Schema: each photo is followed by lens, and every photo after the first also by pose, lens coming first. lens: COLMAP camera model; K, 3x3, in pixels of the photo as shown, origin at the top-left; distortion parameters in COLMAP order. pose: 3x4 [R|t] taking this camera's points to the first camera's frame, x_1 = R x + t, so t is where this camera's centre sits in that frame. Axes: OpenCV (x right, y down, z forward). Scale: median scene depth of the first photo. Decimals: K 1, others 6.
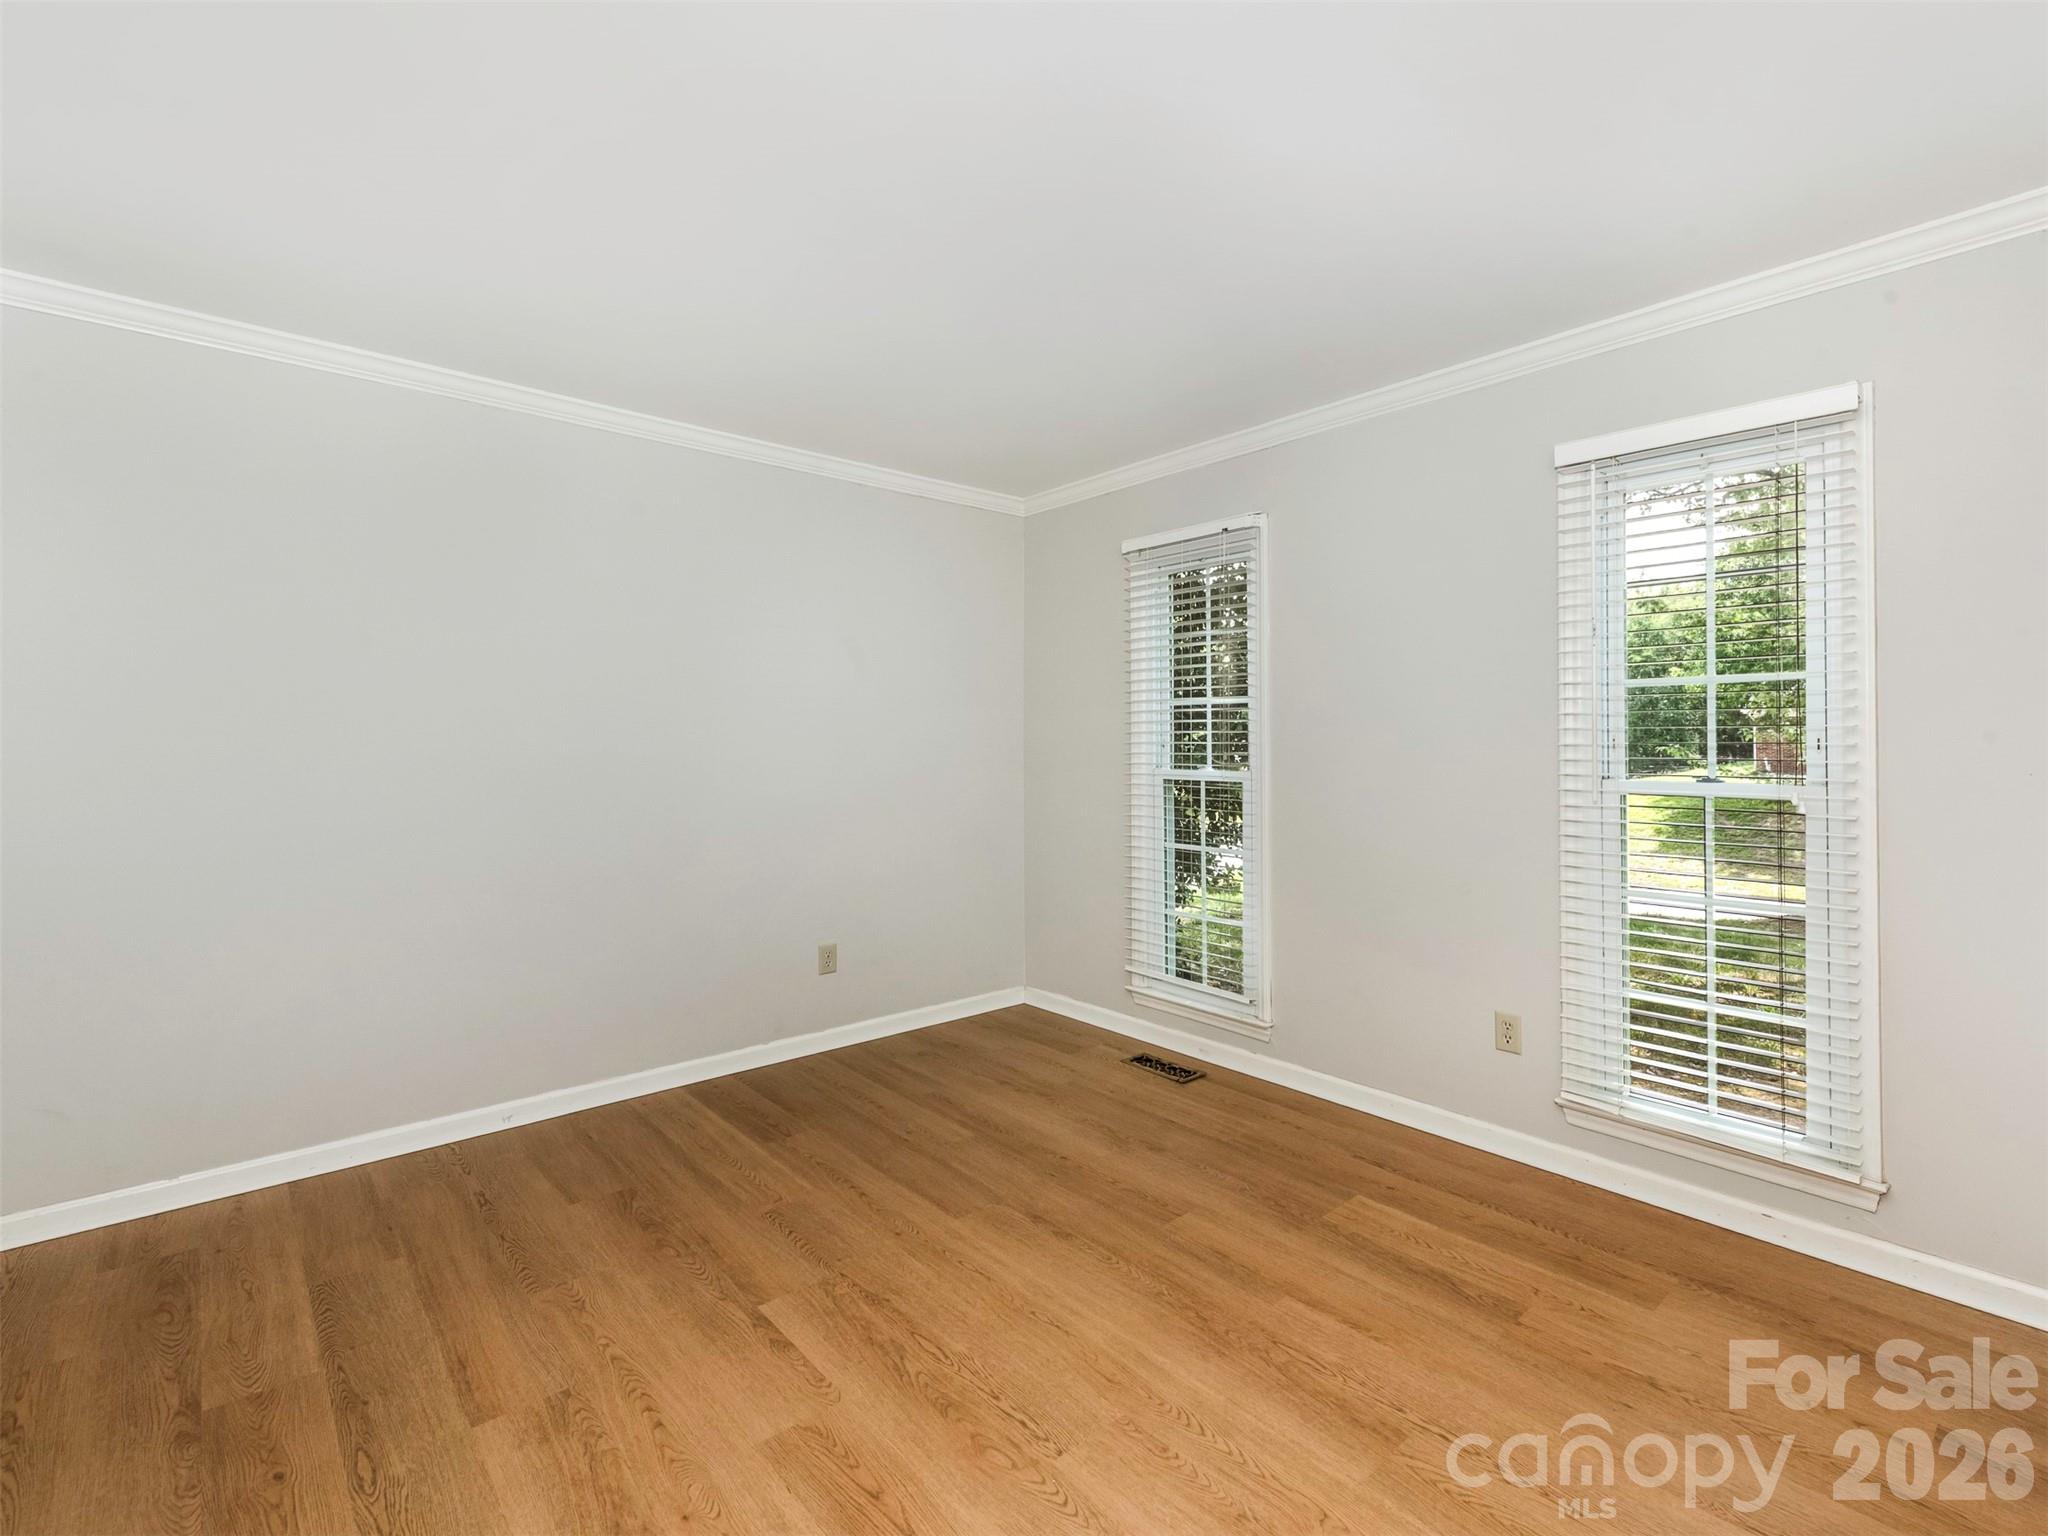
lens RADIAL K [[938.2, 0, 1021.2], [0, 938.2, 740.8], [0, 0, 1]] dist [-0.000625, -0.000281]
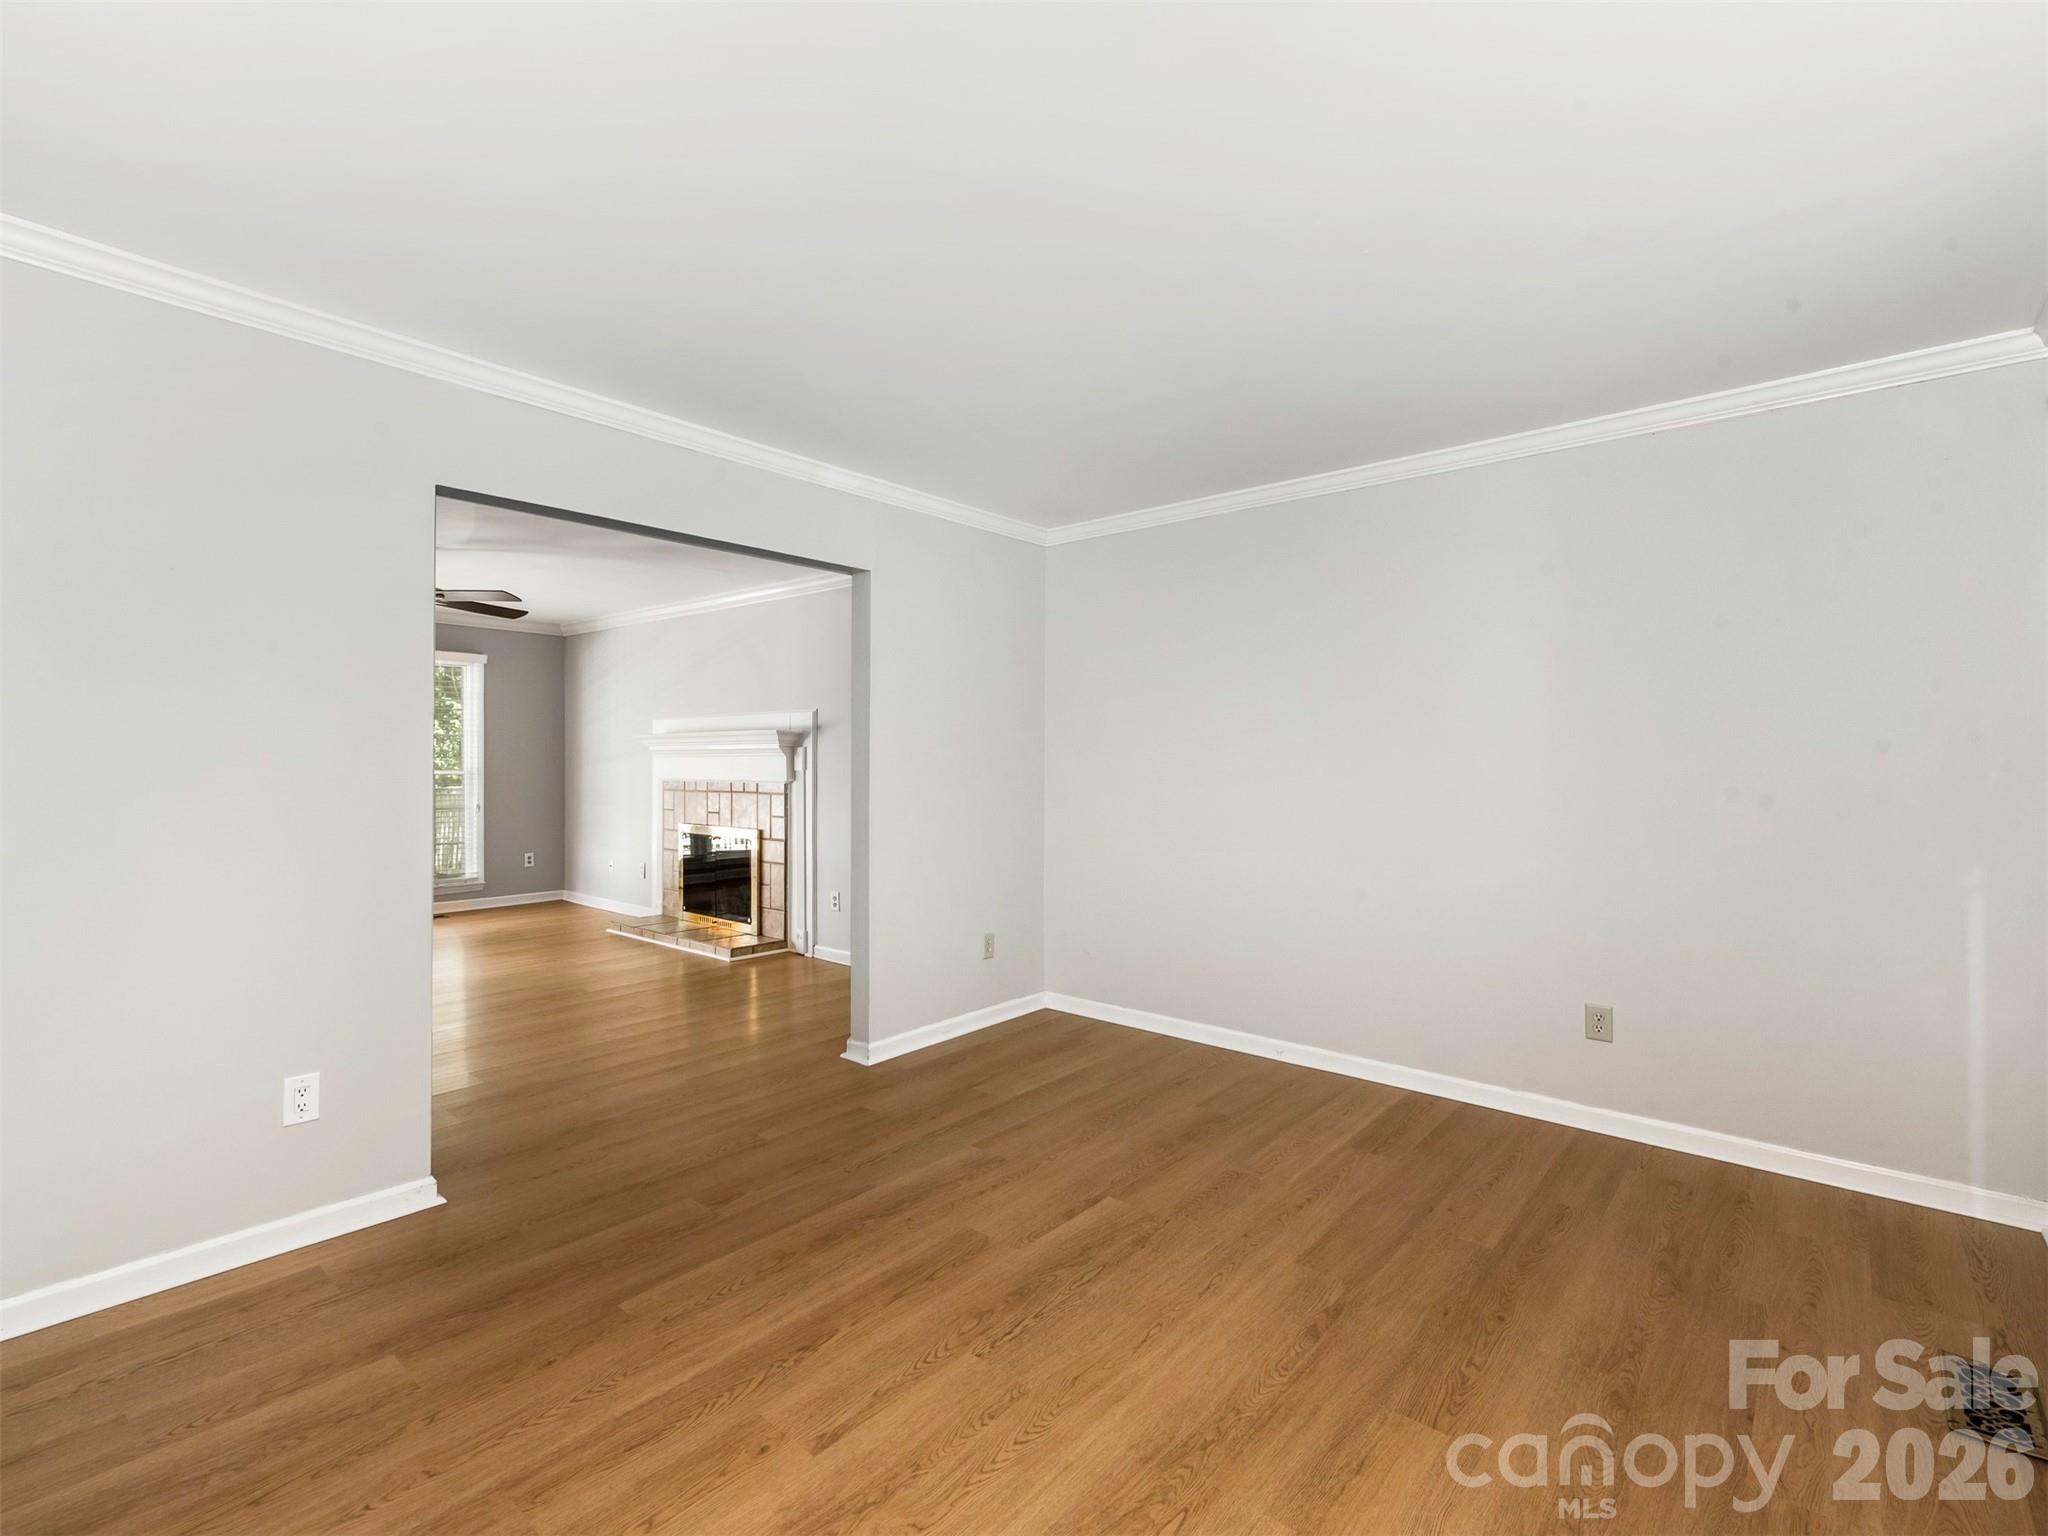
lens RADIAL K [[940.3, 0, 1024.0], [0, 940.3, 768.0], [0, 0, 1]] dist [0.000153, -0.000209]
pose [[0.151267, 0.014221, -0.988391, 0.780553], [-0.006274, 0.999890, 0.013427, 0.007079], [0.988473, 0.004170, 0.151340, 0.569928]]
